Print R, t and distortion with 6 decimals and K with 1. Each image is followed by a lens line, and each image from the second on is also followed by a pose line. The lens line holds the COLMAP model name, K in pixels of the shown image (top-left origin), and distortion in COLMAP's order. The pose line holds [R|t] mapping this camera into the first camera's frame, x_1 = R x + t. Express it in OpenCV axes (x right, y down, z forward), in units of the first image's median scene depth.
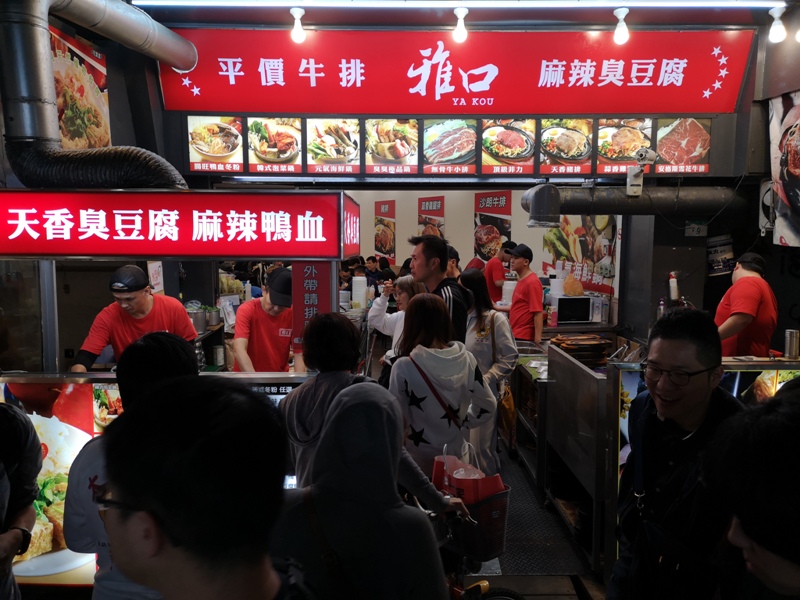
lens RADIAL K [[609.5, 0, 400.0], [0, 609.5, 300.0], [0, 0, 1]] dist [0.061854, -0.061112]
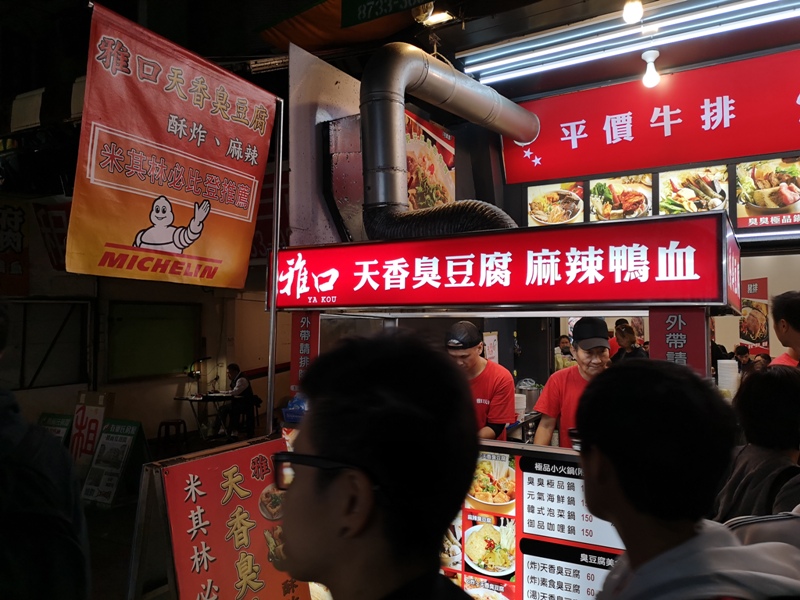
lens RADIAL K [[609.5, 0, 400.0], [0, 609.5, 300.0], [0, 0, 1]] dist [0.061854, -0.061112]
pose [[0.860727, -0.021802, -0.508599, -0.031536], [-0.056186, 0.988910, -0.137478, 0.029896], [0.505956, 0.146907, 0.849957, 0.107340]]
